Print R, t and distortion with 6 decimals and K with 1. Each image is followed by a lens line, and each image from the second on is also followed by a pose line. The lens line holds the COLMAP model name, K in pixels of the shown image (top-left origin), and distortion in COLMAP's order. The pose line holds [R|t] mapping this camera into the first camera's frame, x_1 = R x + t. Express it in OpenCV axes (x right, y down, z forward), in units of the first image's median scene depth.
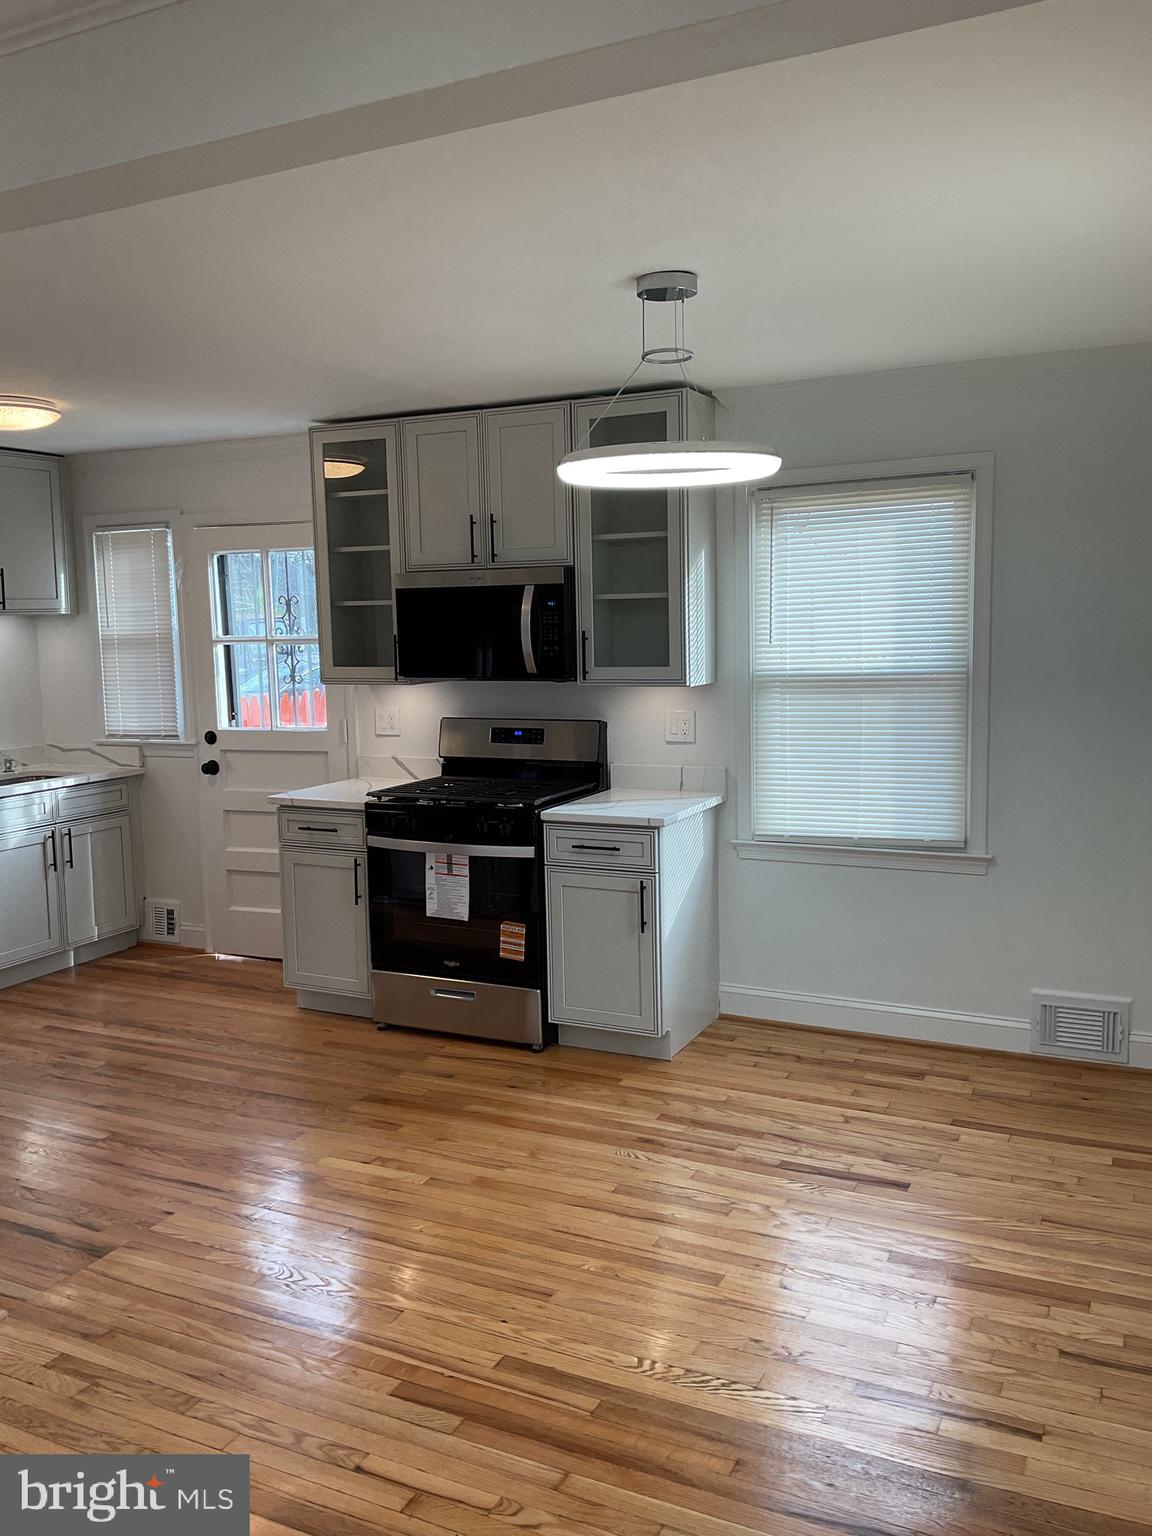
lens RADIAL K [[1267.6, 0, 575.2], [0, 1267.6, 767.6], [0, 0, 1]] dist [0.071057, -0.109284]
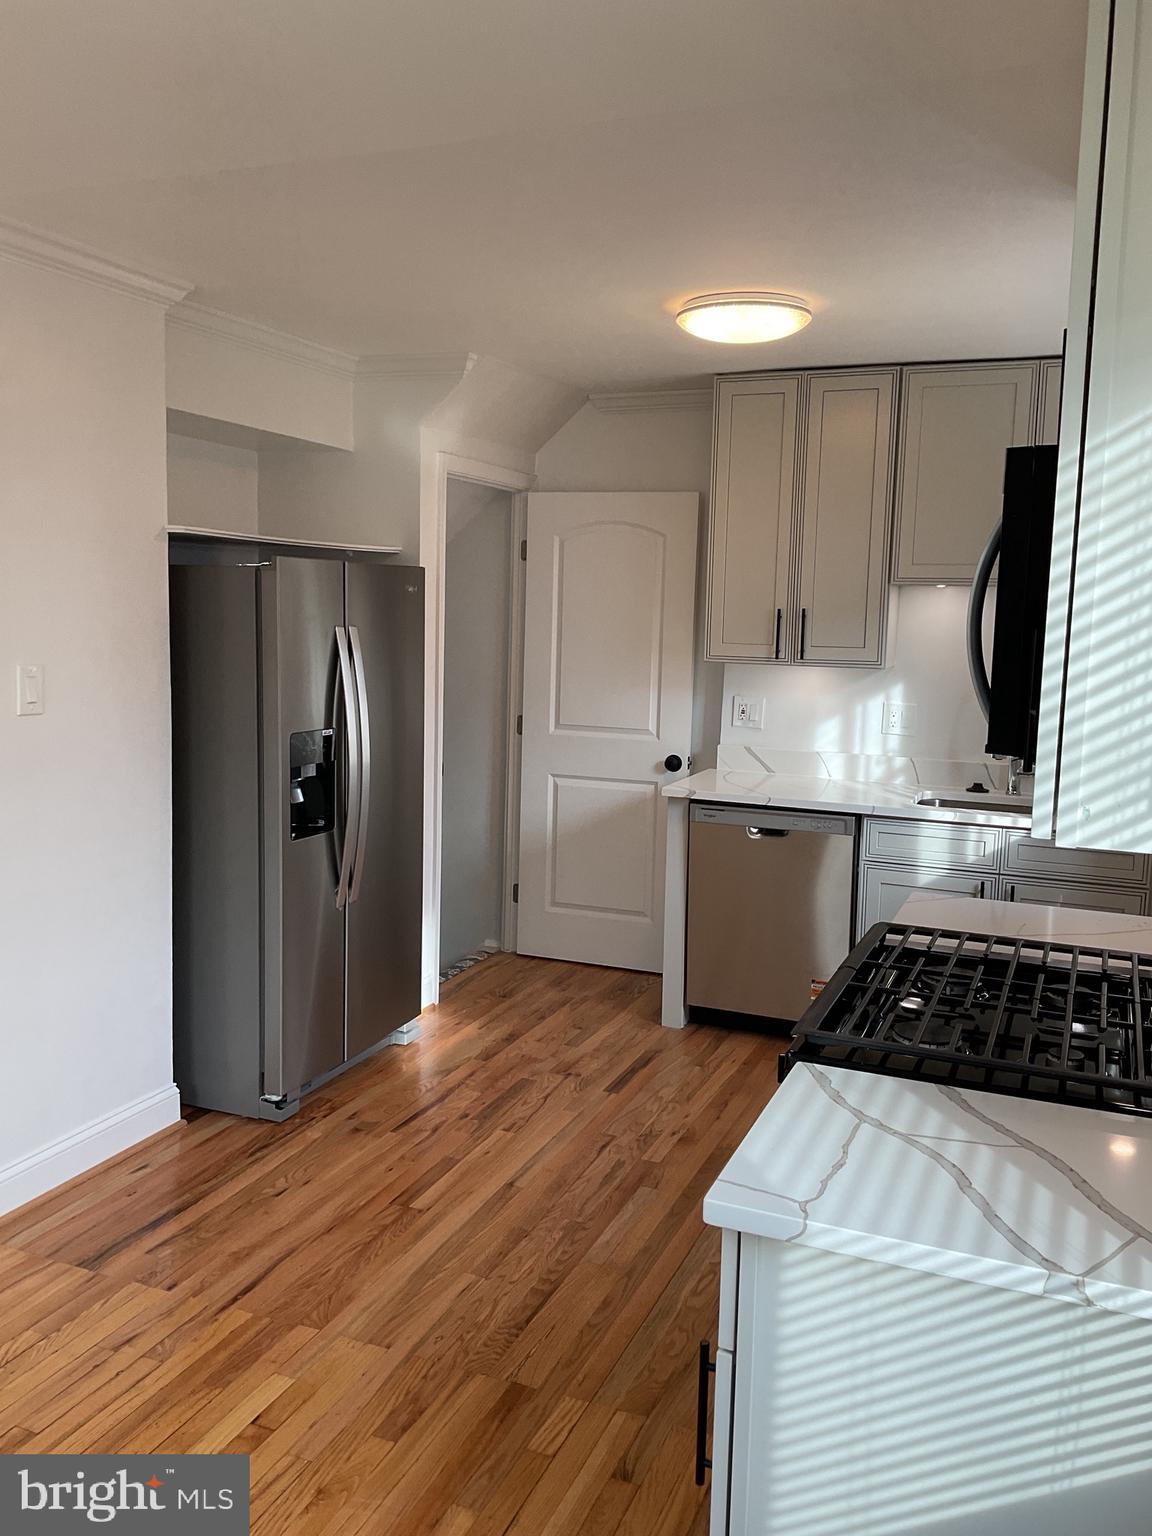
lens RADIAL K [[1267.6, 0, 575.6], [0, 1267.6, 772.9], [0, 0, 1]] dist [0.071057, -0.109284]
pose [[0.069624, 0.161059, -0.984486, 0.357496], [-0.146739, 0.977799, 0.149587, -0.108847], [0.986722, 0.134048, 0.091712, 0.871698]]
